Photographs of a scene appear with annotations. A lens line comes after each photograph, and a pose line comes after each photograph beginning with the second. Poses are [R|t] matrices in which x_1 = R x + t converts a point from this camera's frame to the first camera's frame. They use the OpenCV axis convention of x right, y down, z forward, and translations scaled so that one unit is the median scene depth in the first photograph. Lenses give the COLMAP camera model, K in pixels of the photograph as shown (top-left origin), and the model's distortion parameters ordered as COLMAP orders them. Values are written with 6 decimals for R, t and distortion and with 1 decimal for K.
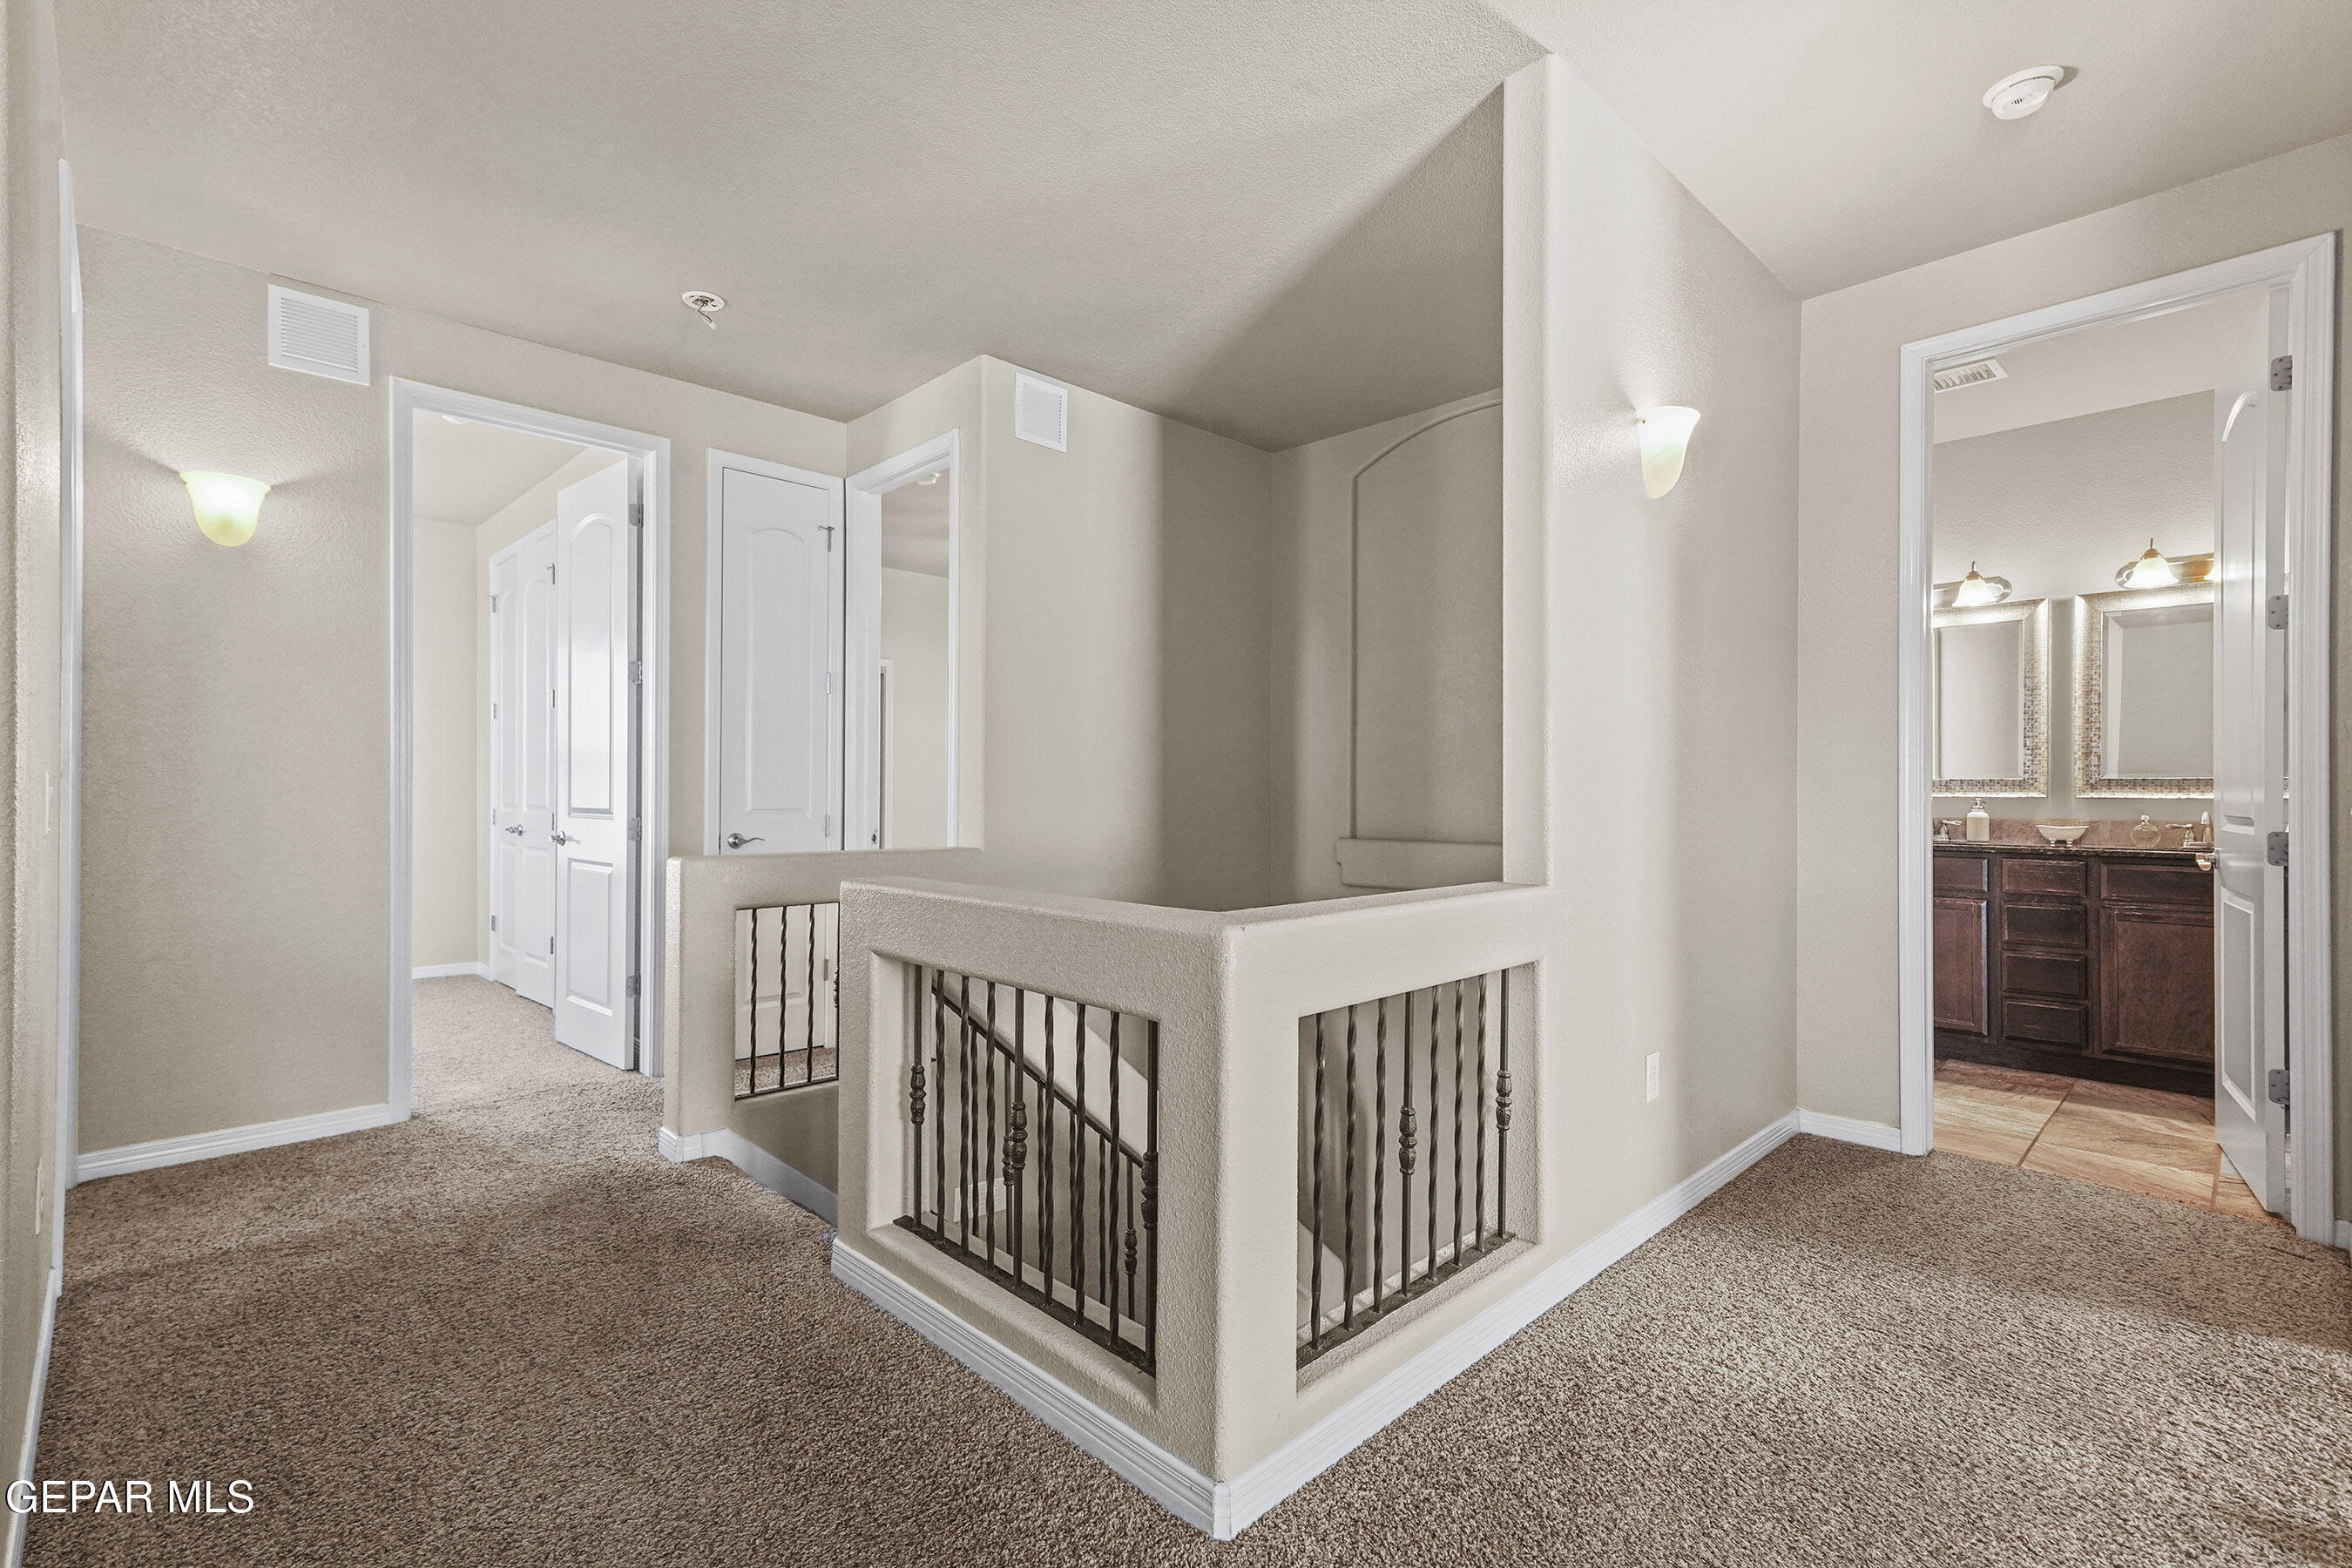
lens RADIAL K [[1066.4, 0, 1175.6], [0, 1066.4, 781.1], [0, 0, 1]] dist [0.014562, 0.001443]
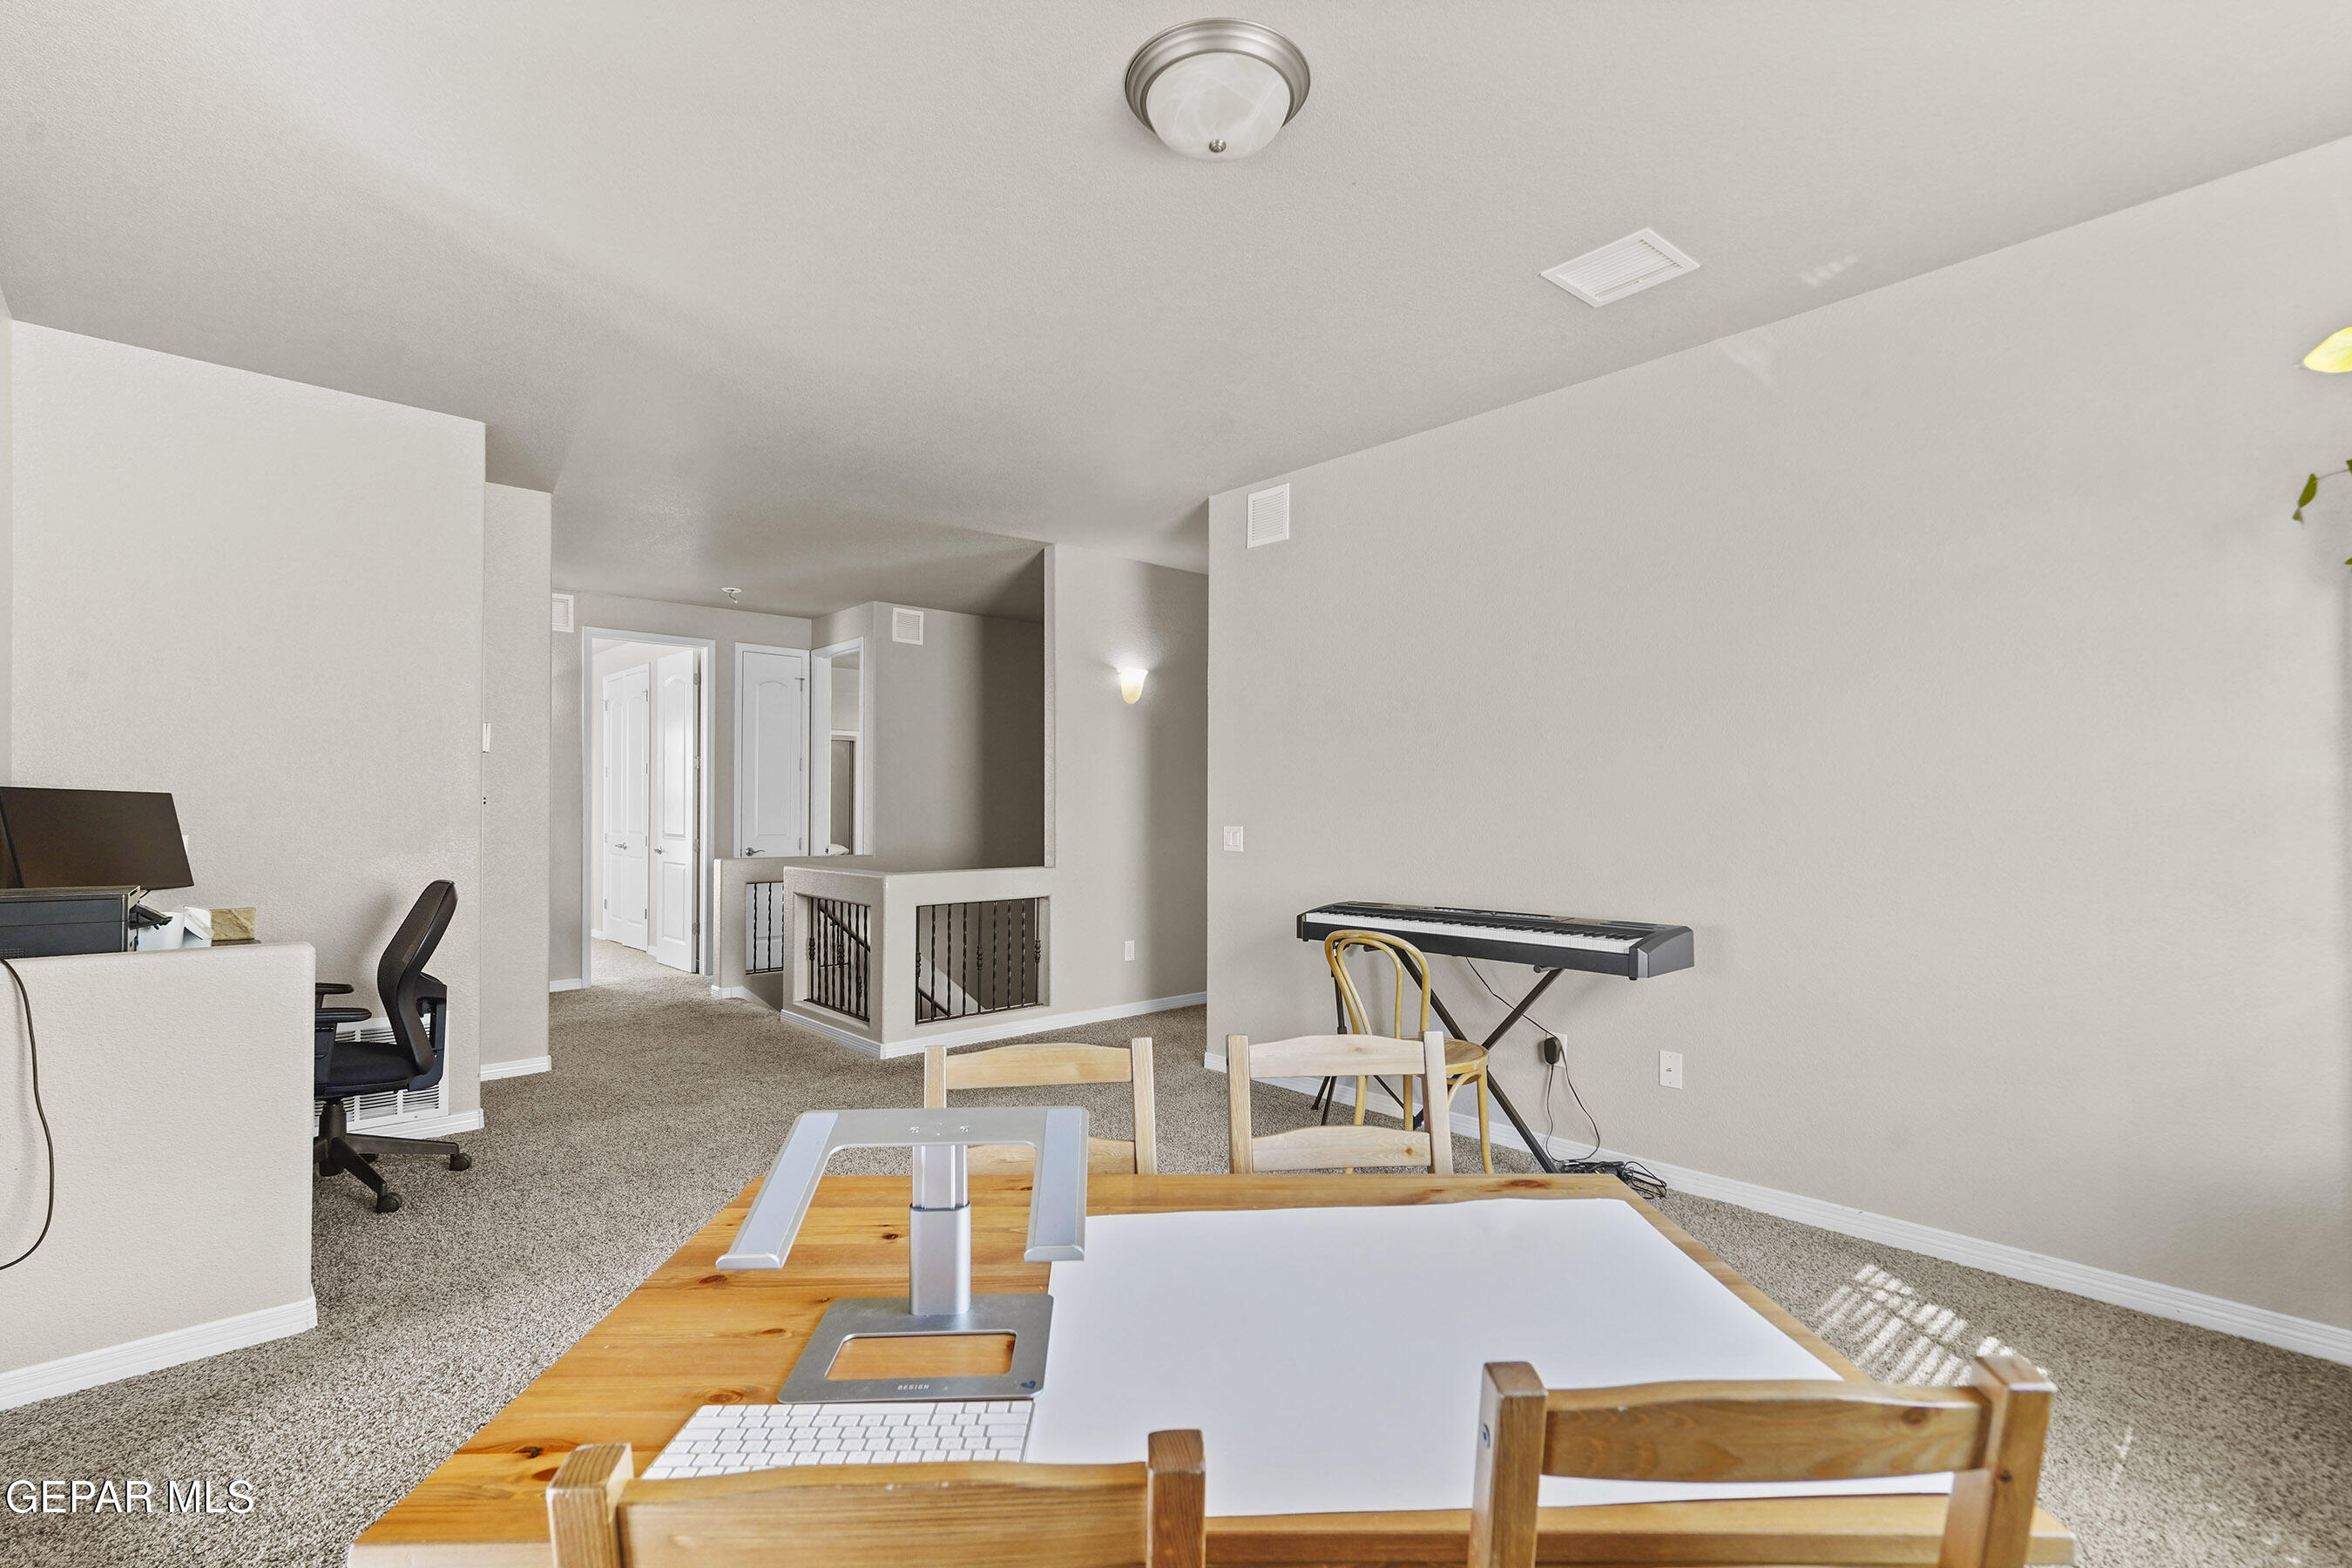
lens RADIAL K [[1066.4, 0, 1175.6], [0, 1066.4, 781.1], [0, 0, 1]] dist [0.014562, 0.001443]
pose [[0.999564, -0.004367, -0.029216, 0.712166], [0.003981, 0.999904, -0.013261, -0.071824], [0.029271, 0.013139, 0.999485, -1.553888]]
